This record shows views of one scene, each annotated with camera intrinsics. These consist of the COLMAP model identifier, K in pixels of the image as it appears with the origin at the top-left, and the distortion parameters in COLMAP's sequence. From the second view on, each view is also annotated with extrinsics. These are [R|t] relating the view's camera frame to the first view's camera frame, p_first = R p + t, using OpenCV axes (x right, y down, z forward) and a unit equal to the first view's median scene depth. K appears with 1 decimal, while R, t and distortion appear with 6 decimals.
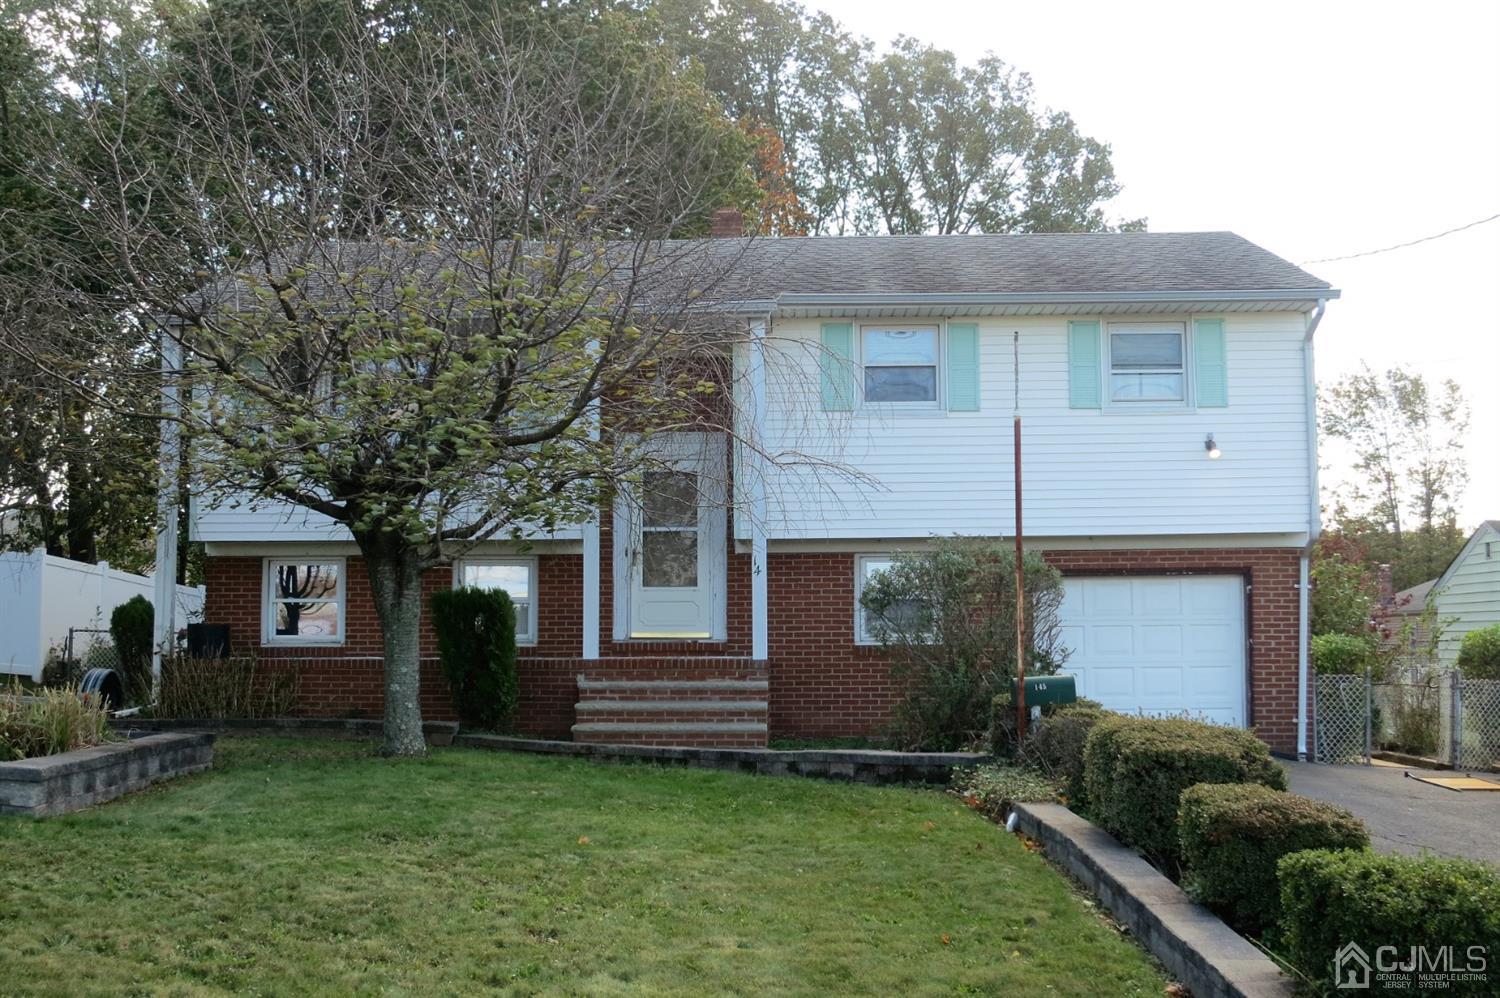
lens RADIAL K [[1712.8, 0, 750.0], [0, 1712.8, 499.0], [0, 0, 1]] dist [-0.070385, -0.013604]
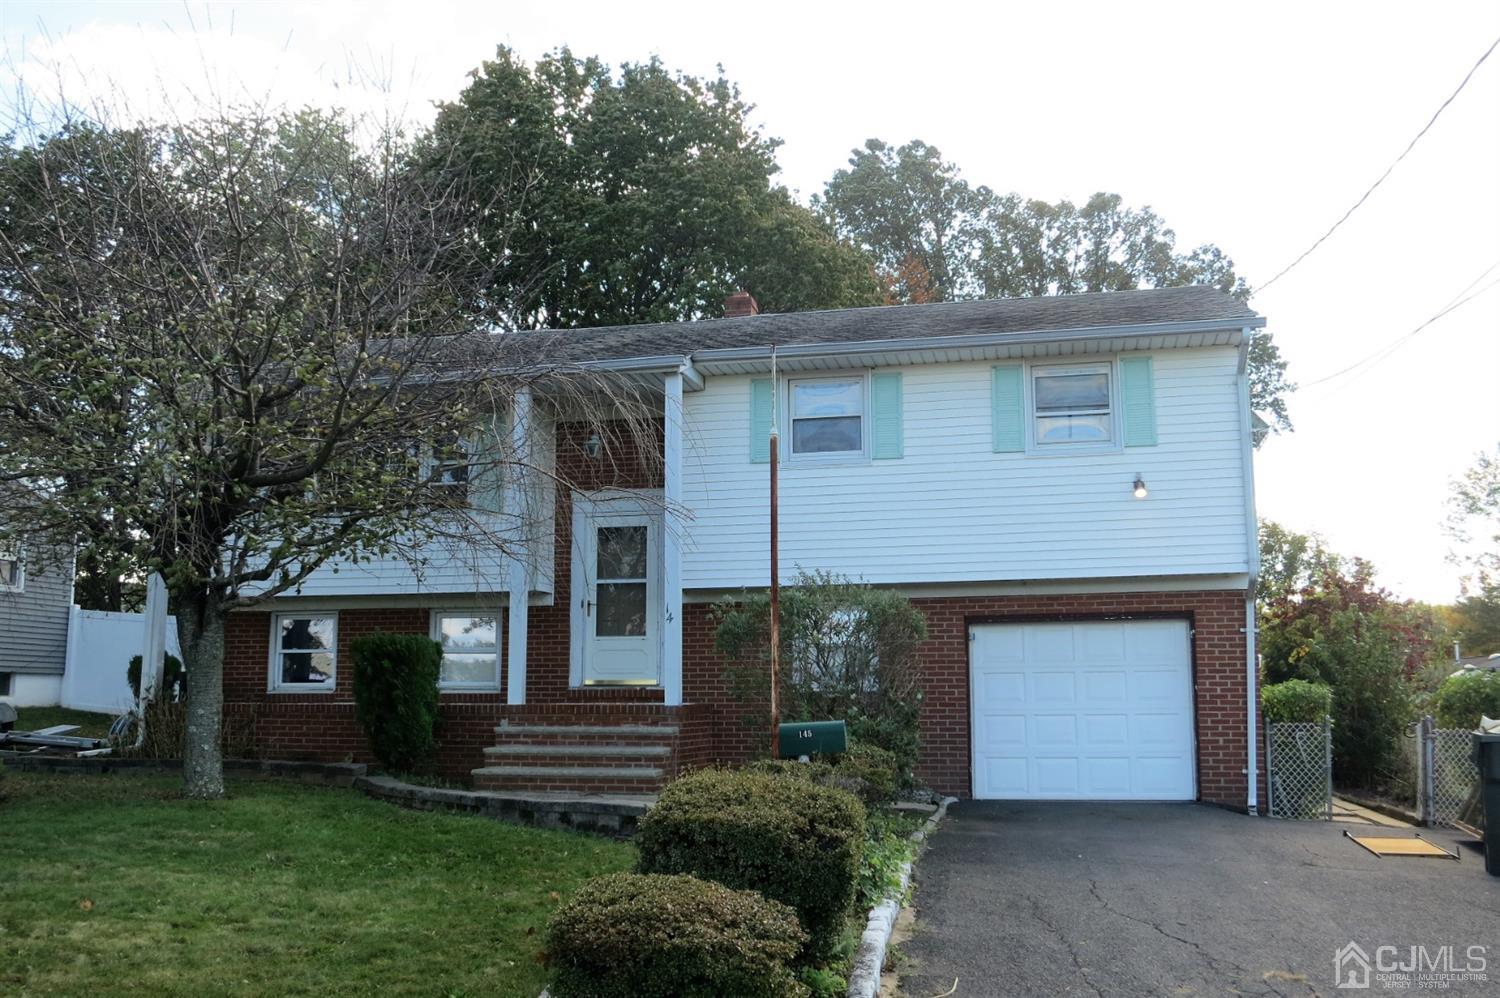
lens RADIAL K [[1350.8, 0, 750.0], [0, 1350.8, 499.0], [0, 0, 1]] dist [-0.043068, 0.001019]
pose [[0.982809, -0.026177, -0.182761, 0.189465], [0.014714, 0.997854, -0.063796, 0.021875], [0.184038, 0.060010, 0.981085, 0.201698]]
